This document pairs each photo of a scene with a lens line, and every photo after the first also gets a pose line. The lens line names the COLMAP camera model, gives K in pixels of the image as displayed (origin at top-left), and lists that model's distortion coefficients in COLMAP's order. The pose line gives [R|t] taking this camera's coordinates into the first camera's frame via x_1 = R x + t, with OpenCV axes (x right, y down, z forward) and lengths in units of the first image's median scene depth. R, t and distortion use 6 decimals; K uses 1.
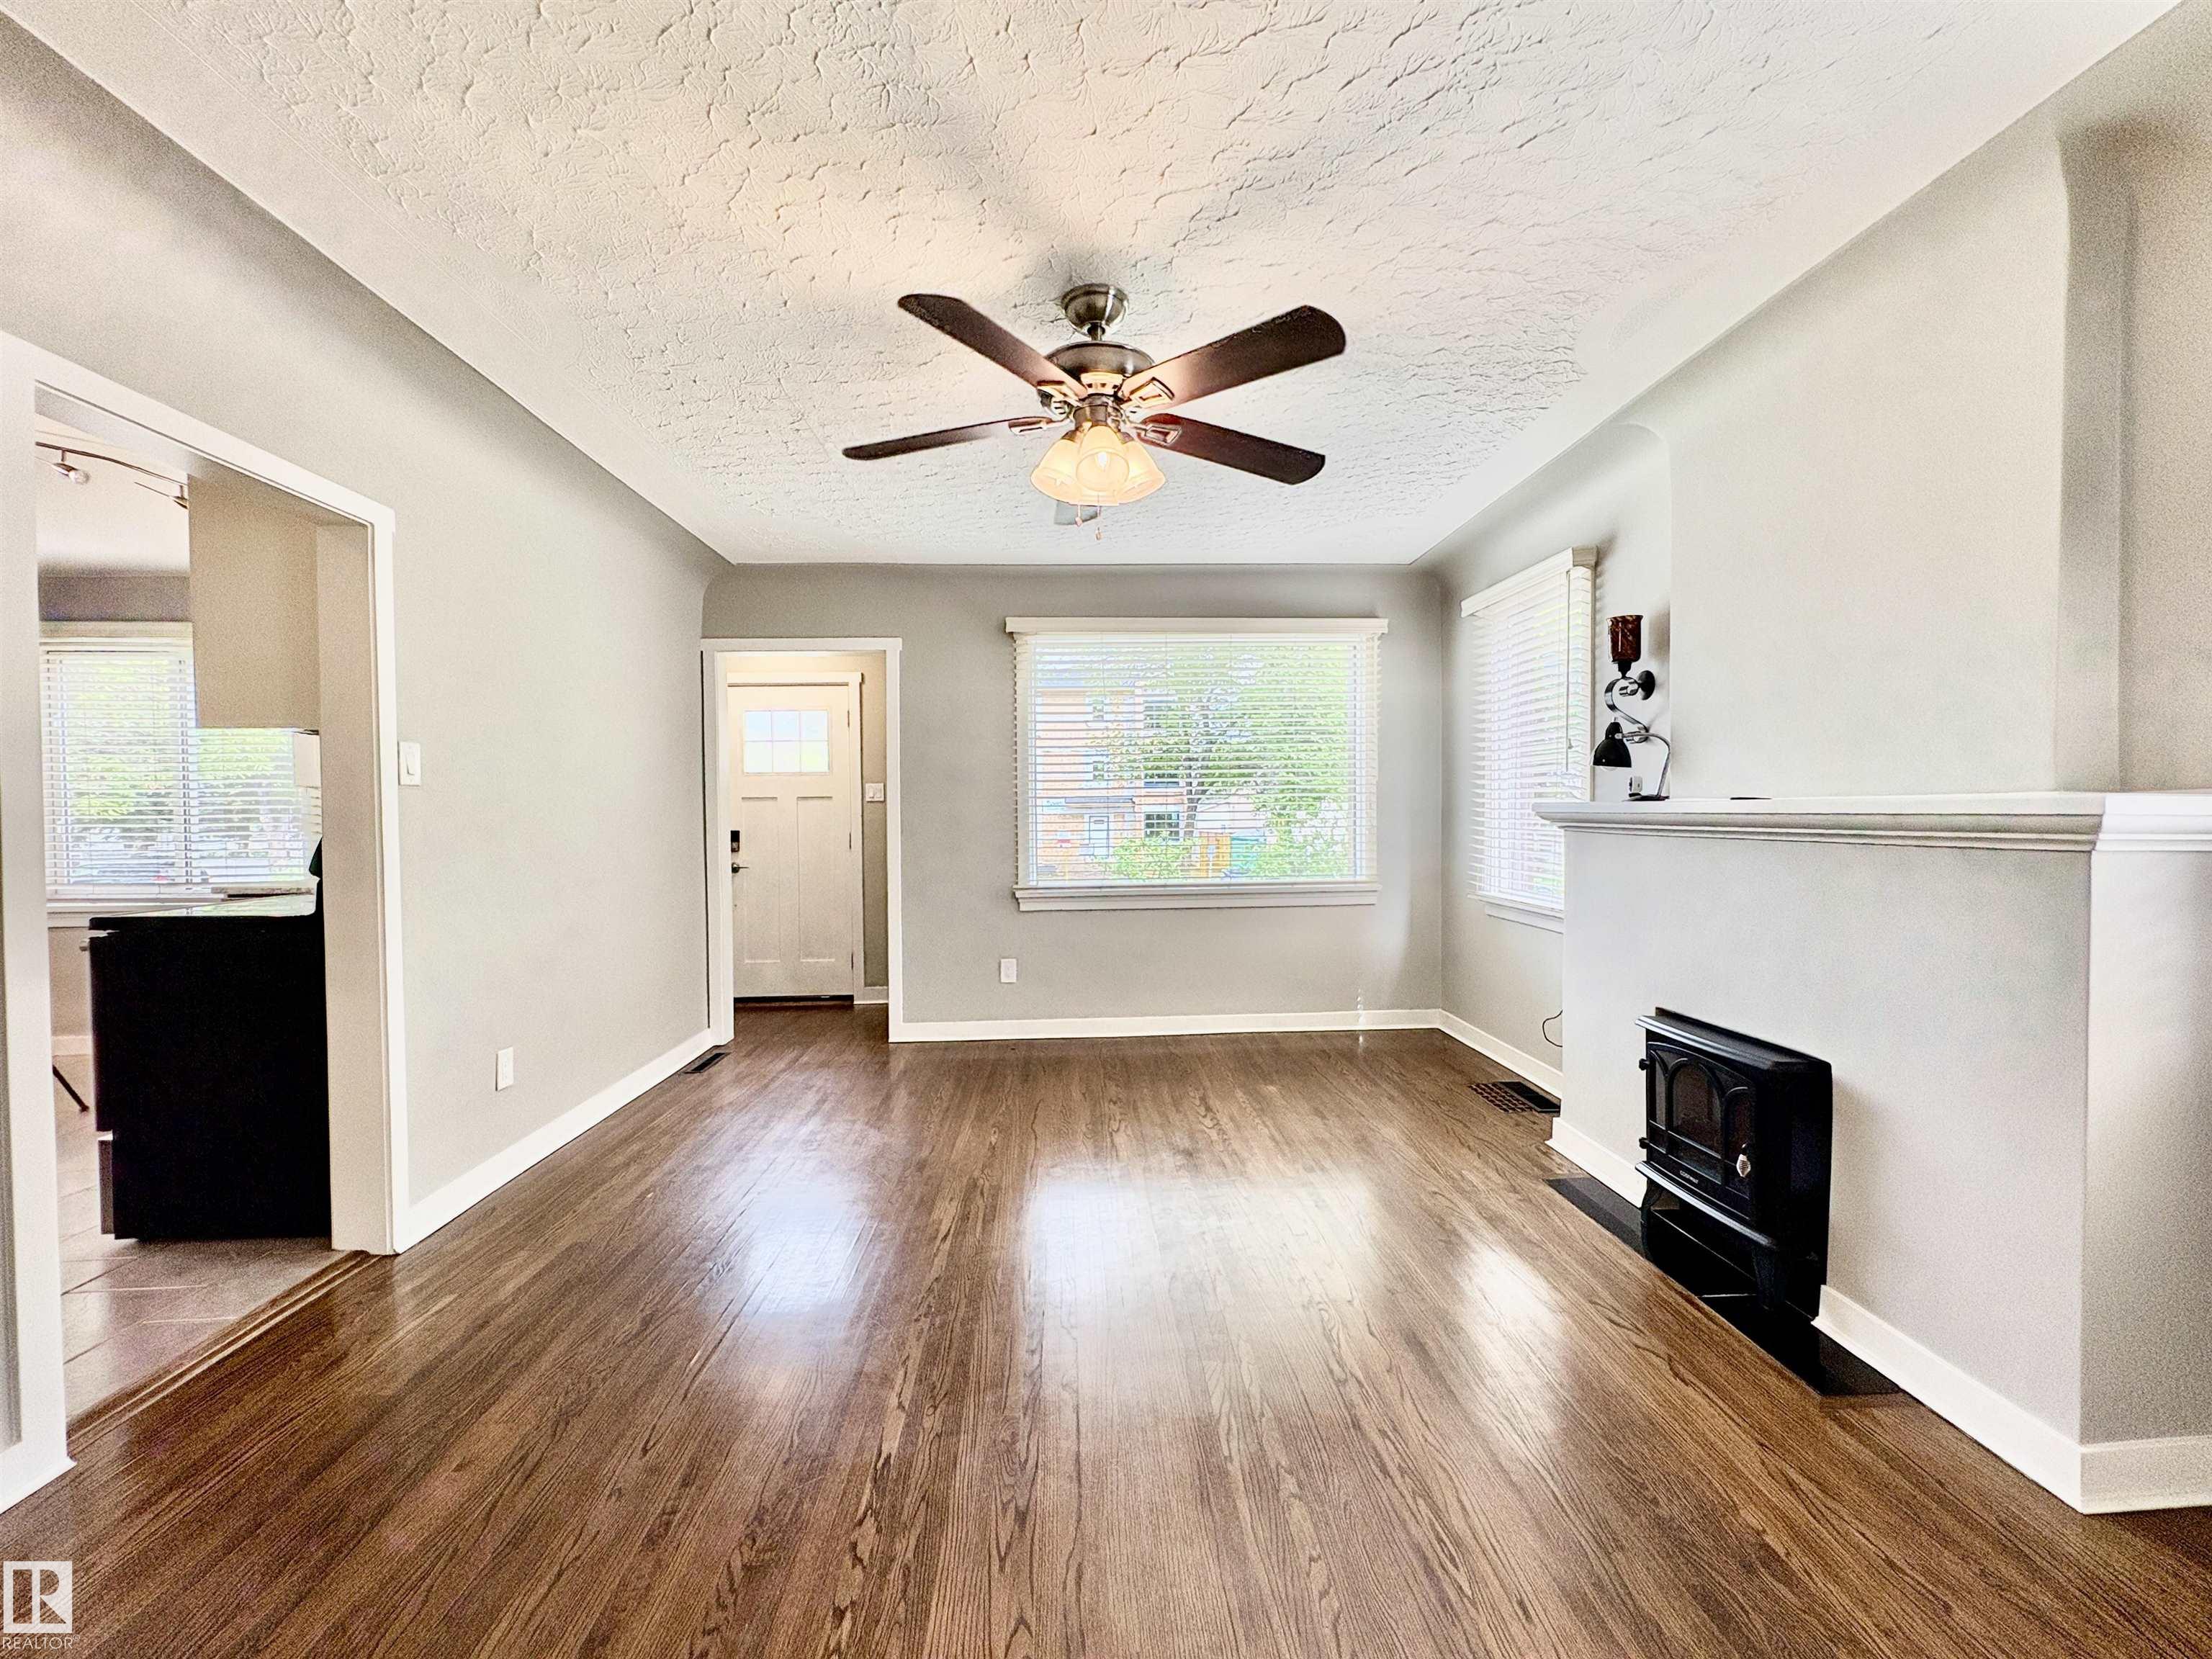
lens RADIAL K [[882.8, 0, 1111.3], [0, 882.8, 826.3], [0, 0, 1]] dist [-0.008473, 0.001455]
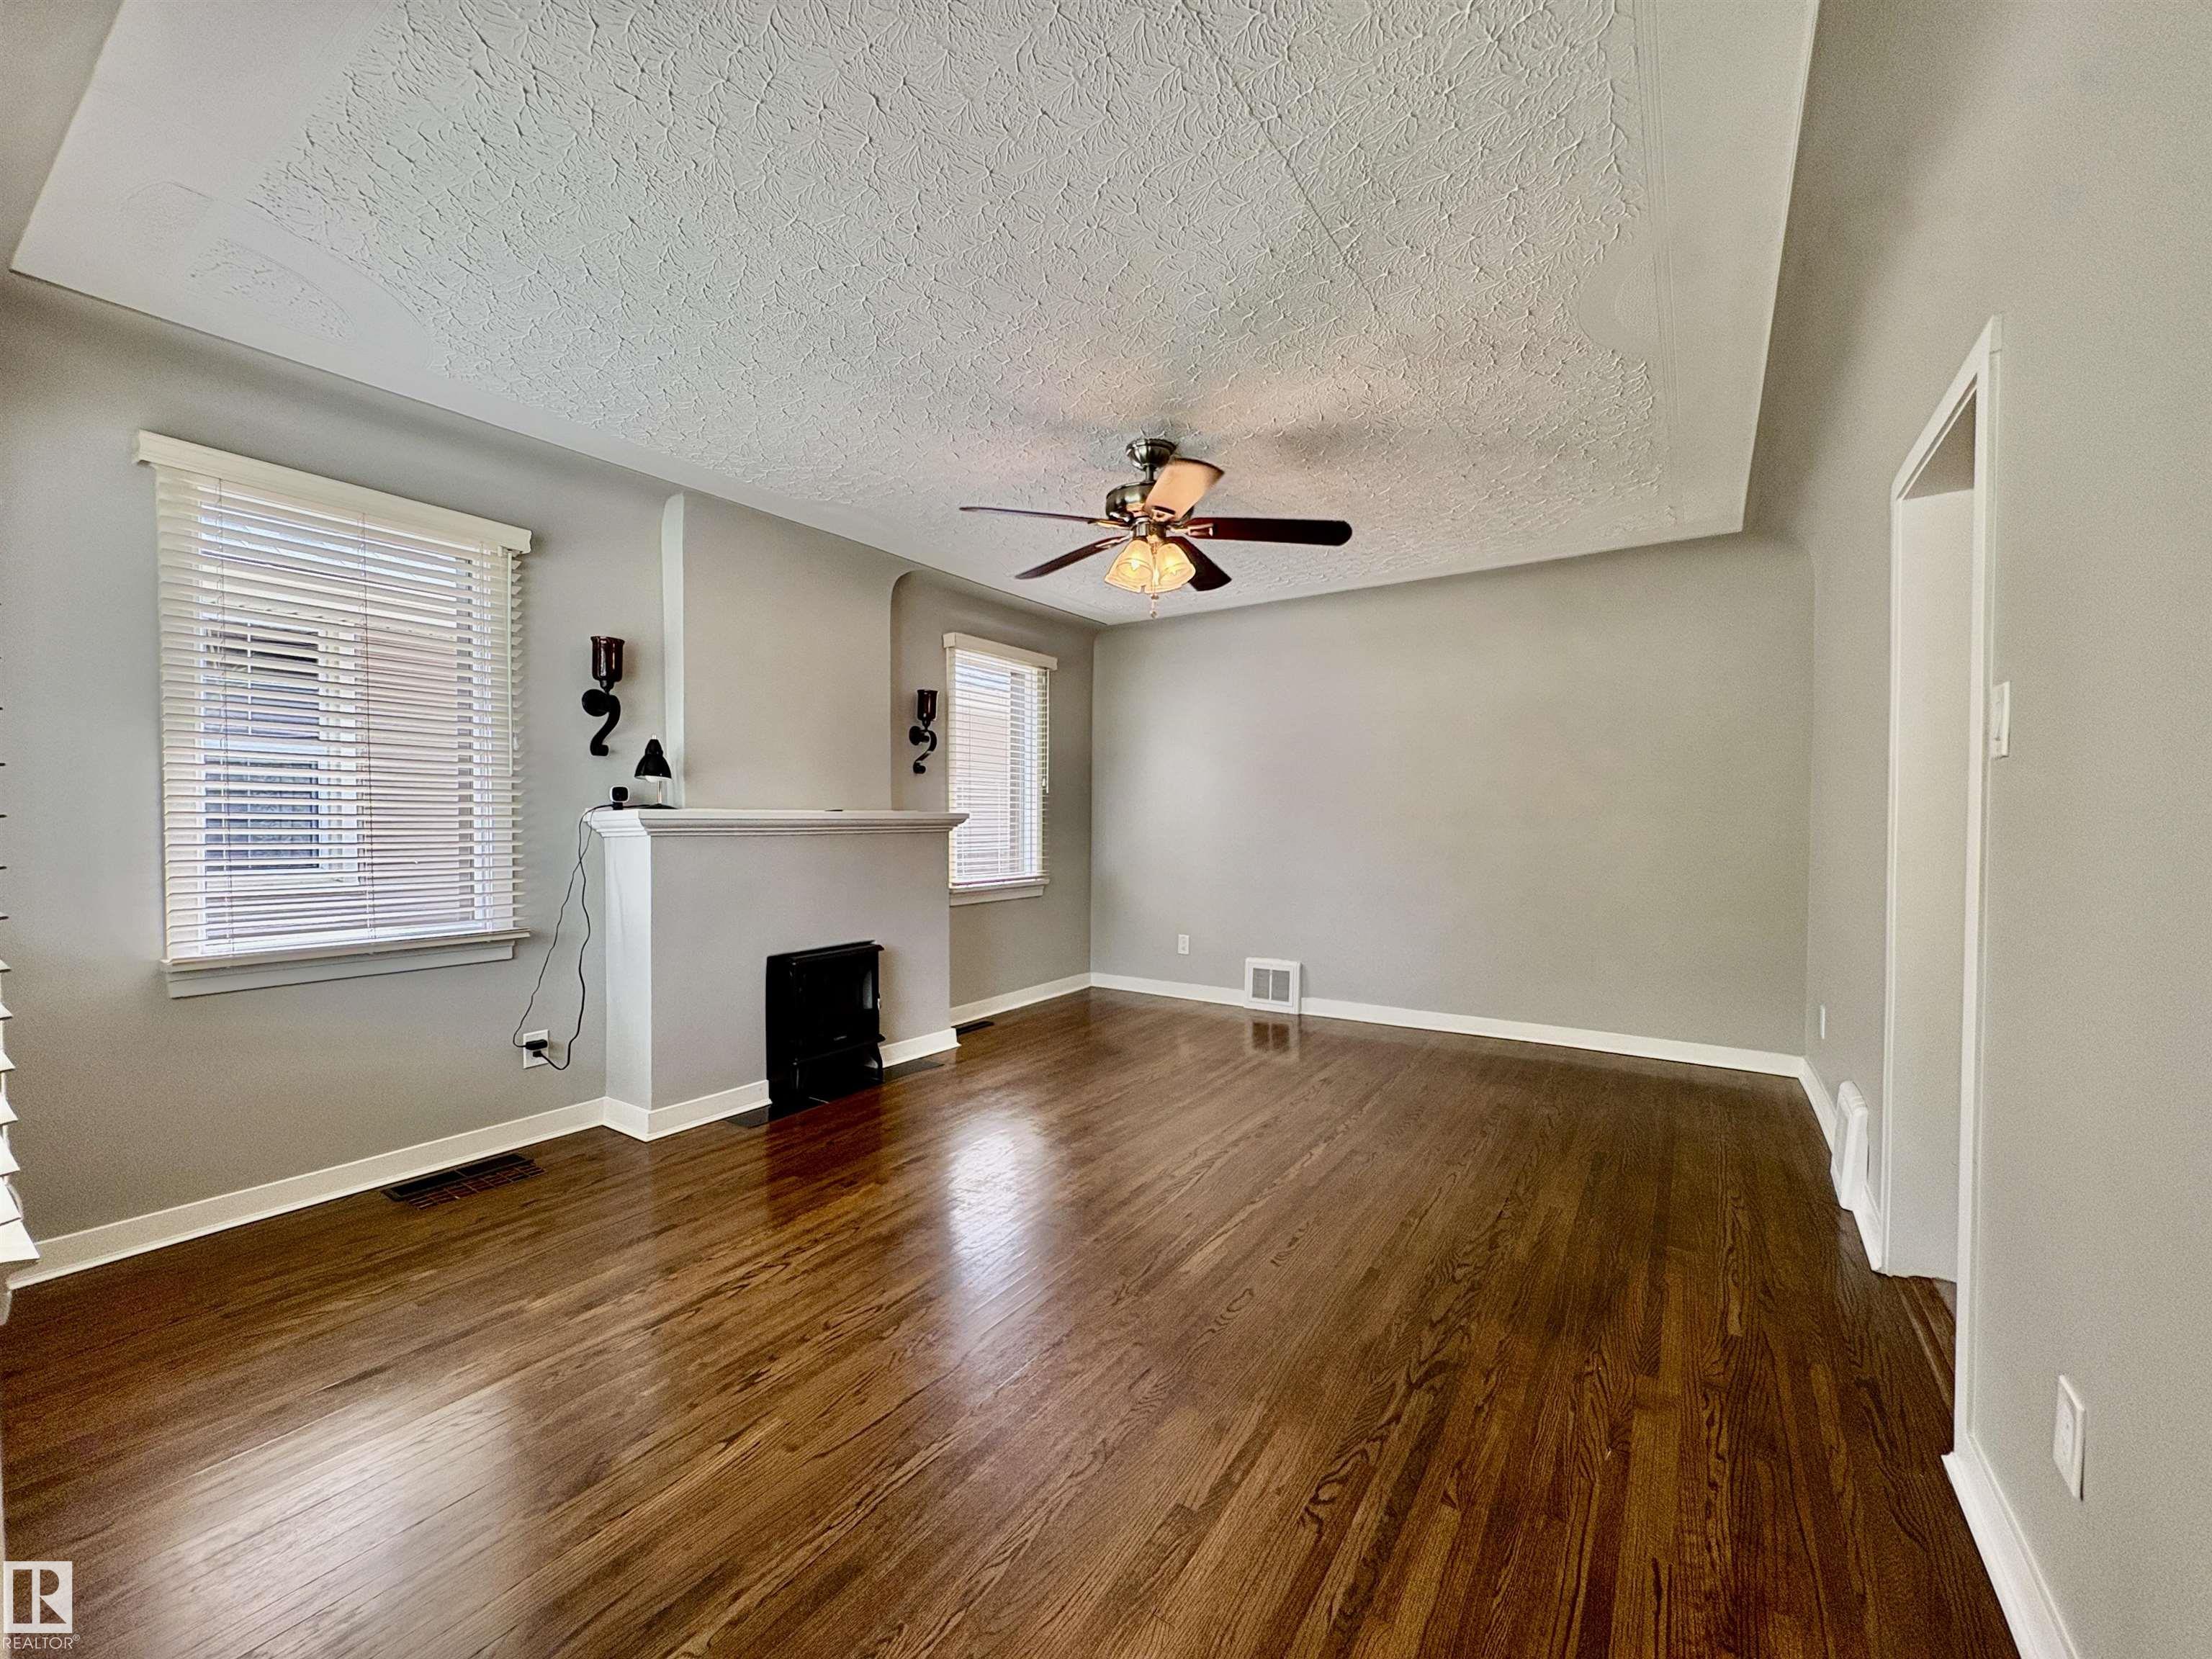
lens RADIAL K [[882.8, 0, 1099.1], [0, 882.8, 830.1], [0, 0, 1]] dist [-0.008473, 0.001455]
pose [[-0.797048, -0.004061, 0.603902, -0.676857], [0.011558, 0.999692, 0.021978, -0.021533], [-0.603805, 0.024498, -0.796756, 1.863814]]
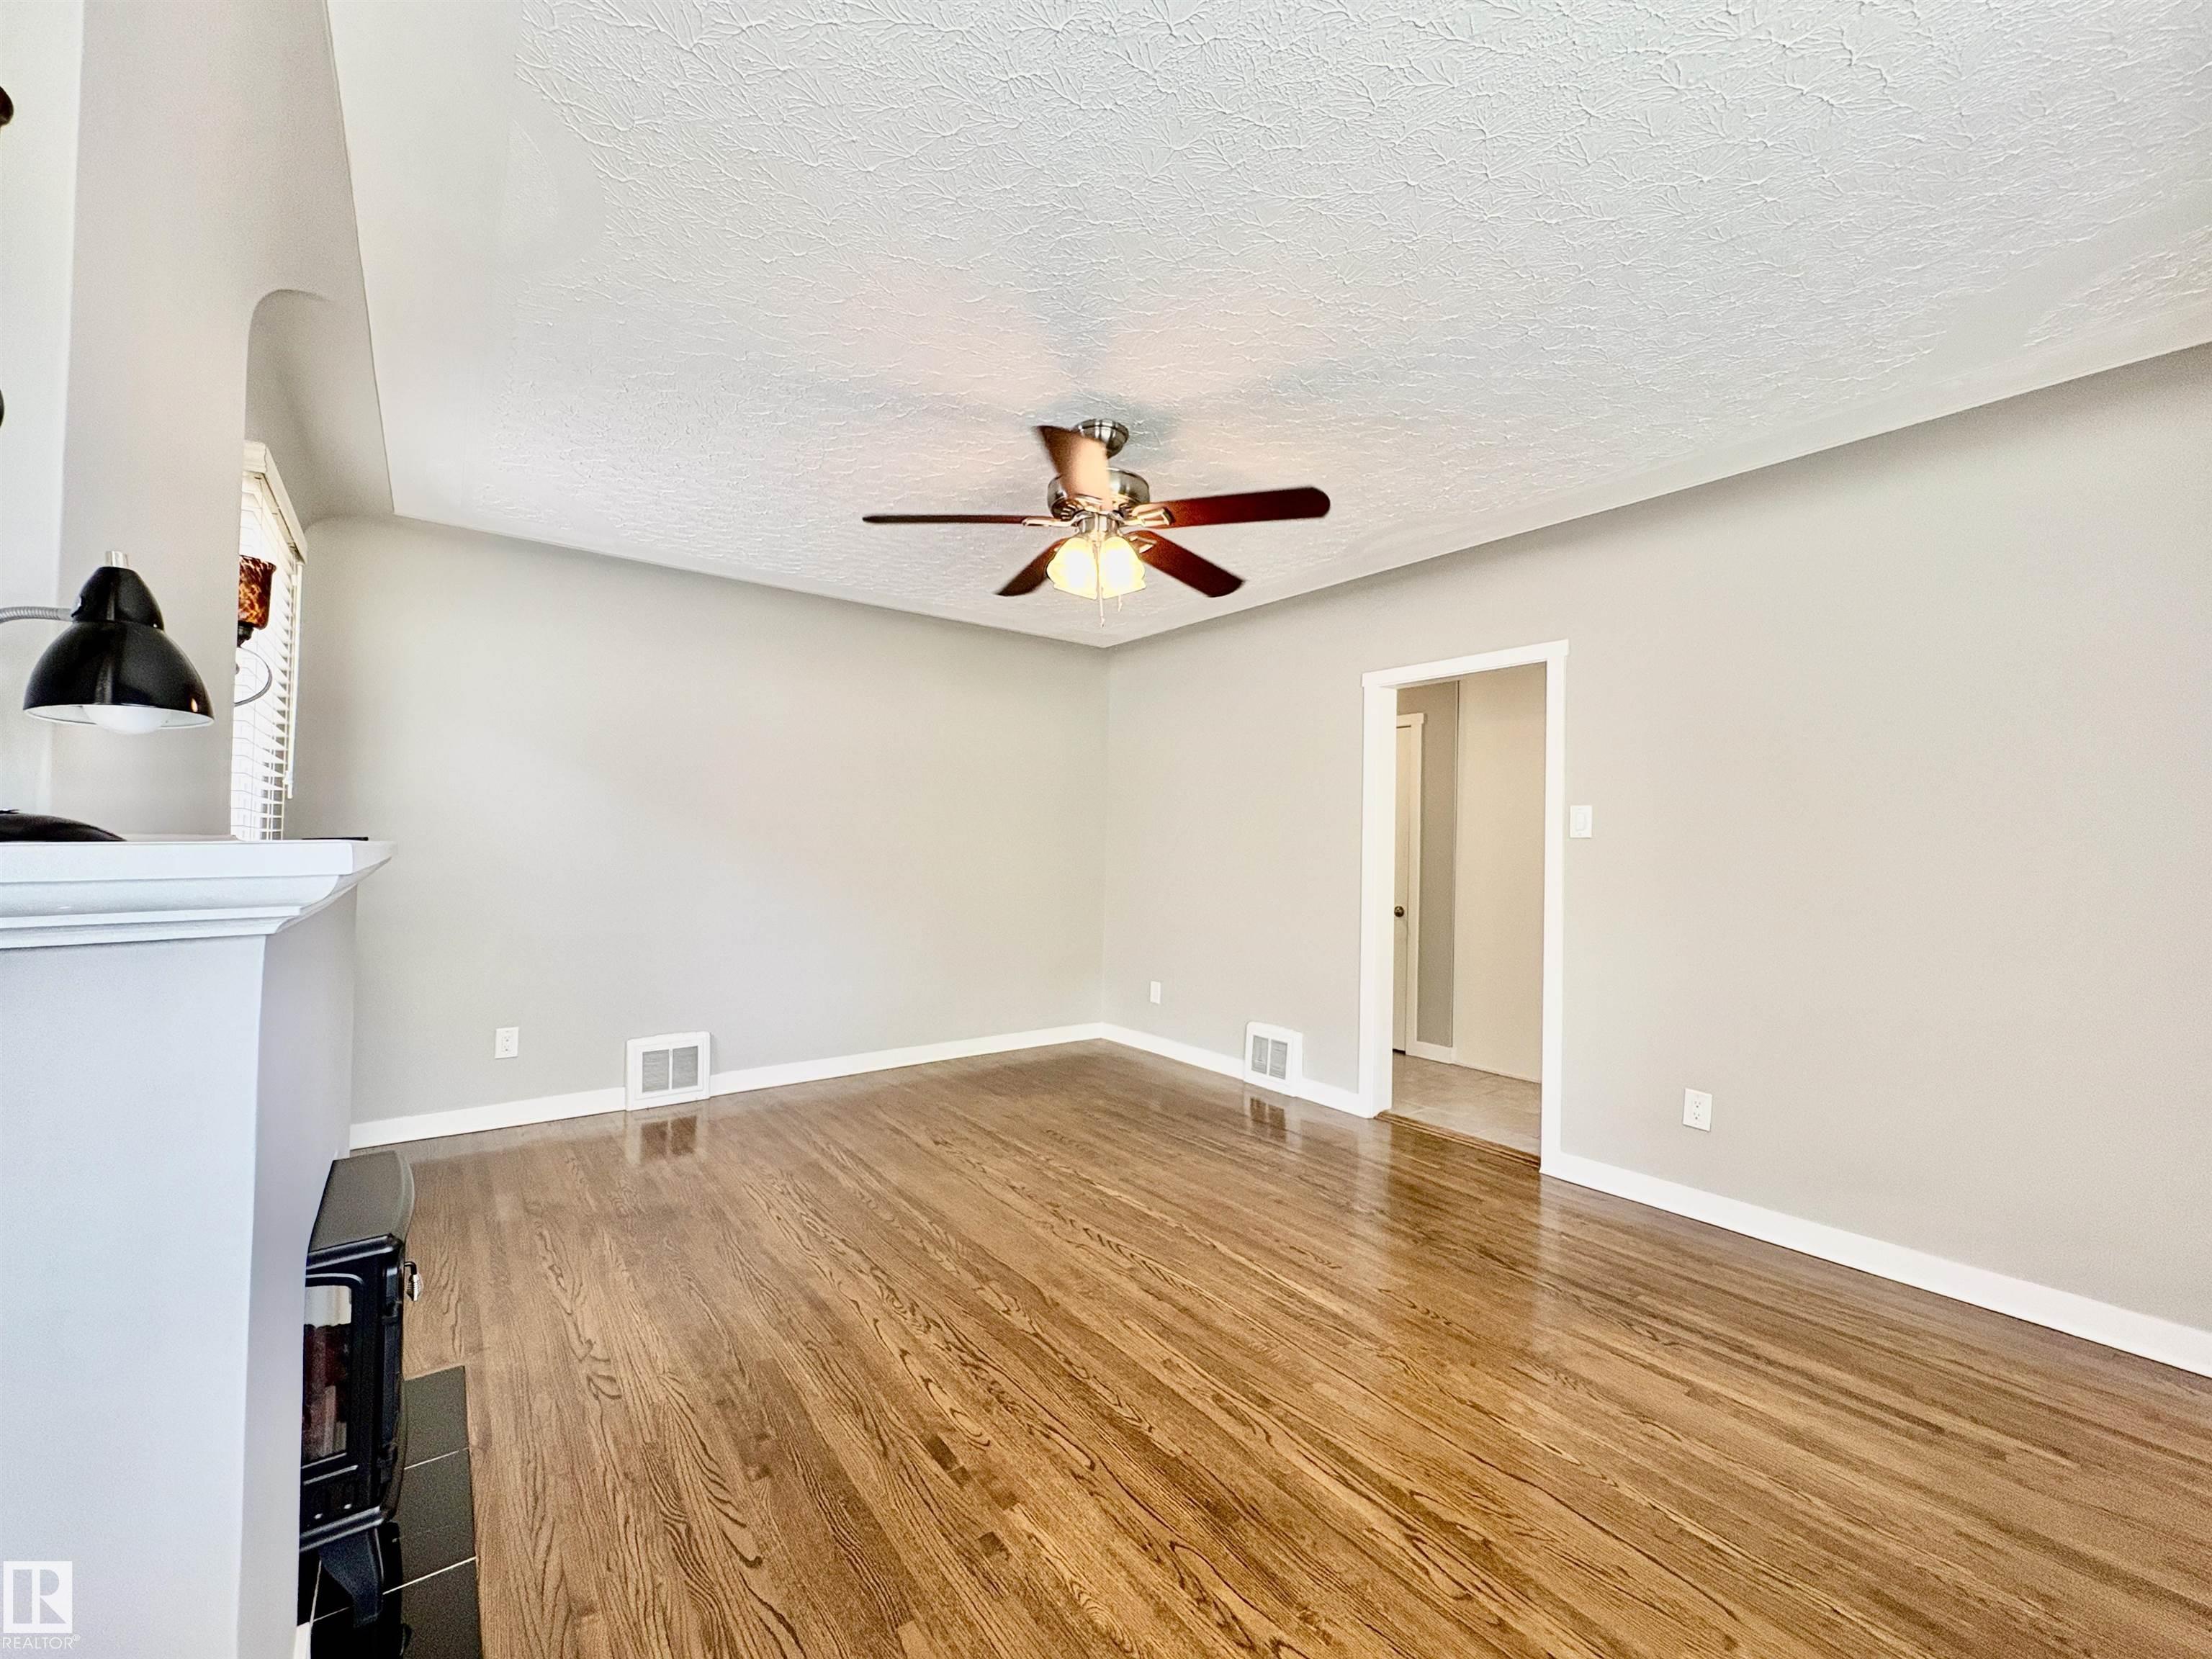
lens RADIAL K [[882.8, 0, 1110.4], [0, 882.8, 836.2], [0, 0, 1]] dist [-0.008473, 0.001455]
pose [[-0.826407, -0.012659, -0.562931, 0.542207], [-0.016067, 0.999870, 0.001103, -0.040658], [0.562844, 0.009956, -0.826503, 1.715114]]
